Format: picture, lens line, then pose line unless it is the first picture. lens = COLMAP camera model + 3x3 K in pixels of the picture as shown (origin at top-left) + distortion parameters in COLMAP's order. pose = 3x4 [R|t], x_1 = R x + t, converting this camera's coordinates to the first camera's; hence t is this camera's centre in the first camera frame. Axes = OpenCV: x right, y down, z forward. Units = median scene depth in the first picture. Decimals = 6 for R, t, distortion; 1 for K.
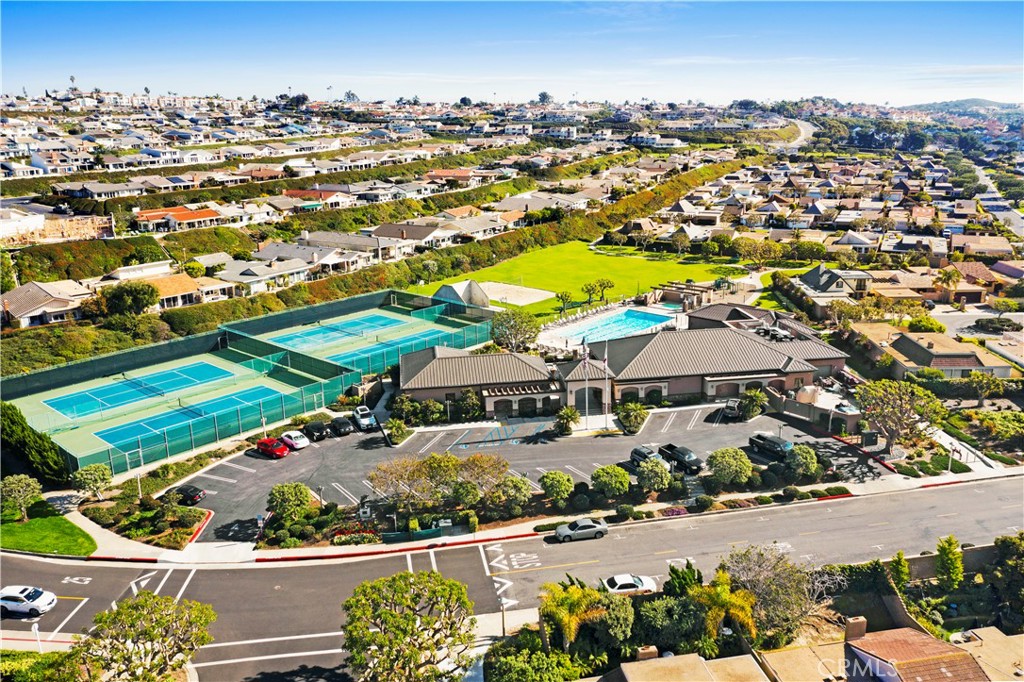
lens RADIAL K [[829.5, 0, 517.6], [0, 829.5, 341.2], [0, 0, 1]] dist [-0.011772, 0.006731]
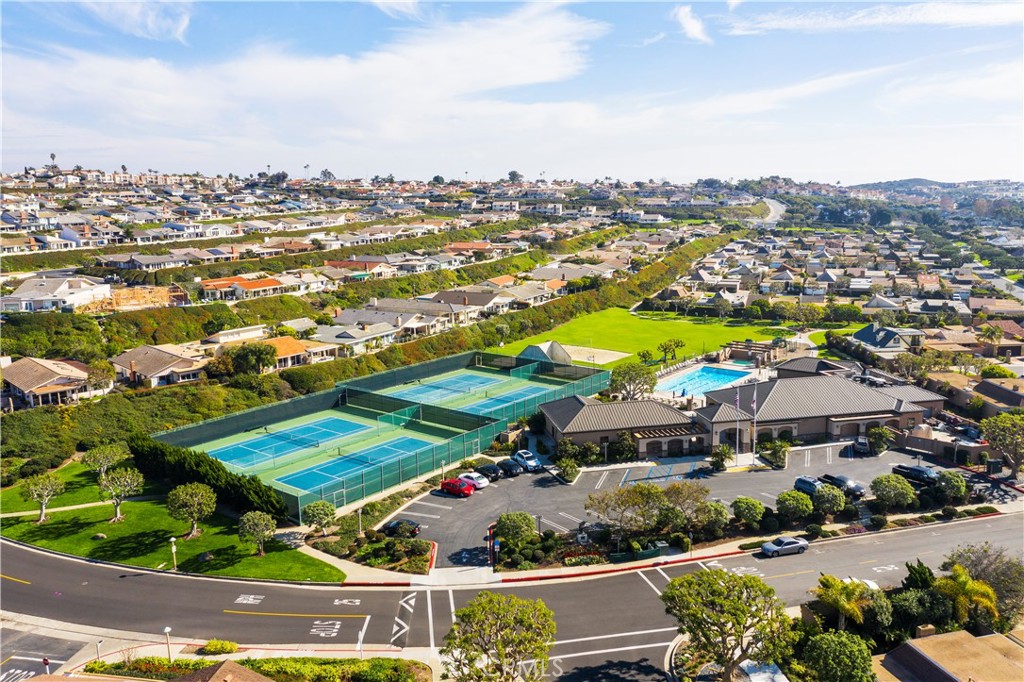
lens RADIAL K [[838.9, 0, 512.0], [0, 838.9, 341.0], [0, 0, 1]] dist [-0.013083, 0.008126]
pose [[0.997947, -0.009855, 0.063282, -0.193403], [0.015735, 0.995533, -0.093094, 0.027713], [-0.062082, 0.093898, 0.993644, -0.066691]]
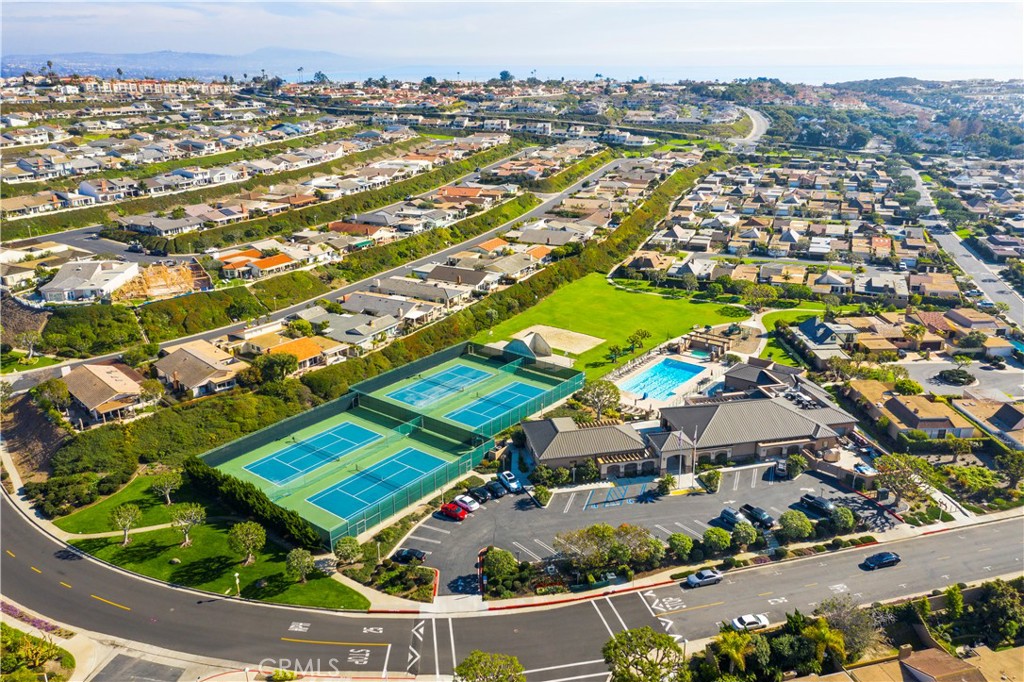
lens RADIAL K [[816.0, 0, 512.0], [0, 816.0, 341.0], [0, 0, 1]] dist [-0.009142, 0.002434]
pose [[0.997263, -0.013238, 0.072736, -0.194988], [0.008420, 0.997774, 0.066149, -0.155196], [-0.073450, -0.065356, 0.995155, -0.203832]]
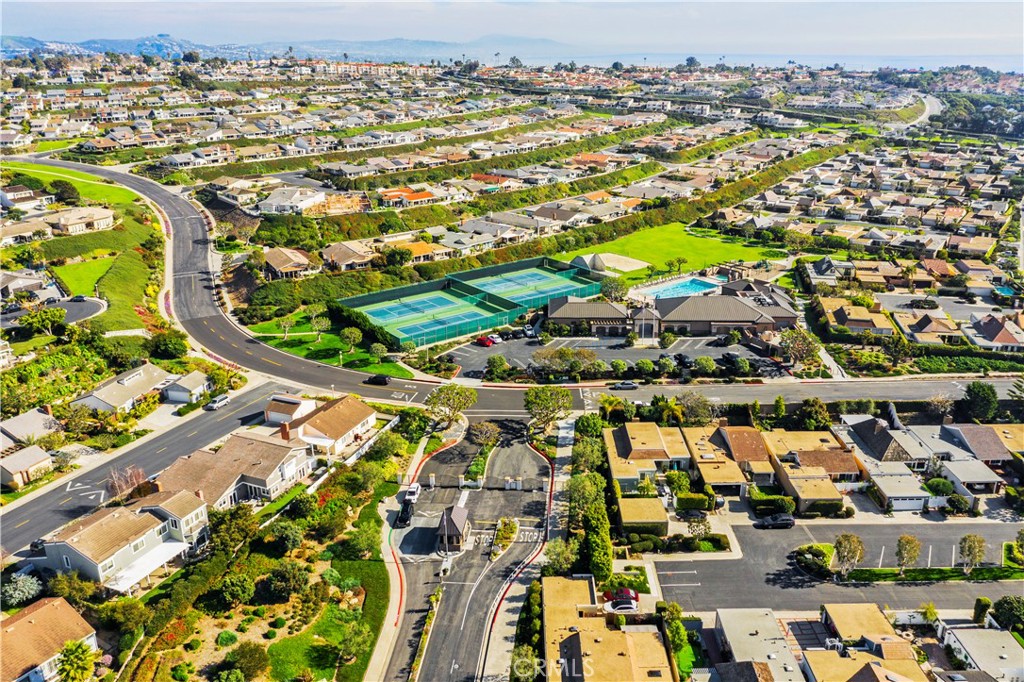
lens RADIAL K [[838.9, 0, 512.0], [0, 838.9, 341.0], [0, 0, 1]] dist [-0.013083, 0.008126]
pose [[0.982443, 0.072632, -0.171845, 0.082419], [-0.060005, 0.995179, 0.077572, -0.024361], [0.176651, -0.065899, 0.982065, -0.668219]]
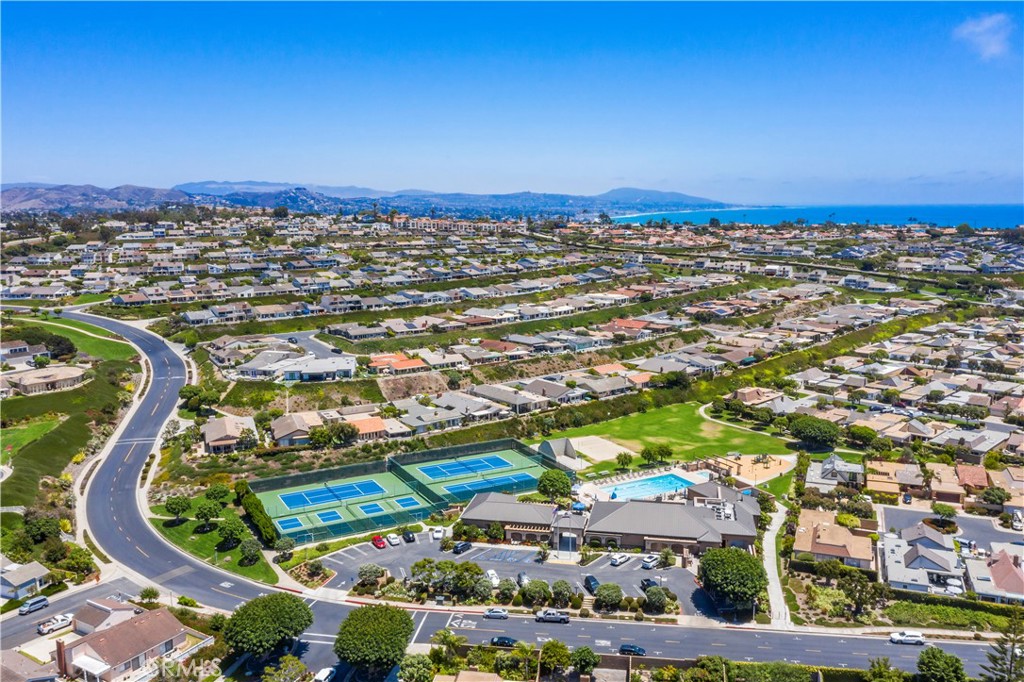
lens RADIAL K [[874.9, 0, 512.0], [0, 874.9, 341.0], [0, 0, 1]] dist [0.009039, 0.001379]
pose [[0.939789, 0.067582, -0.335006, 0.373675], [-0.101712, 0.991143, -0.085383, -0.110517], [0.326269, 0.114316, 0.938339, -0.471203]]
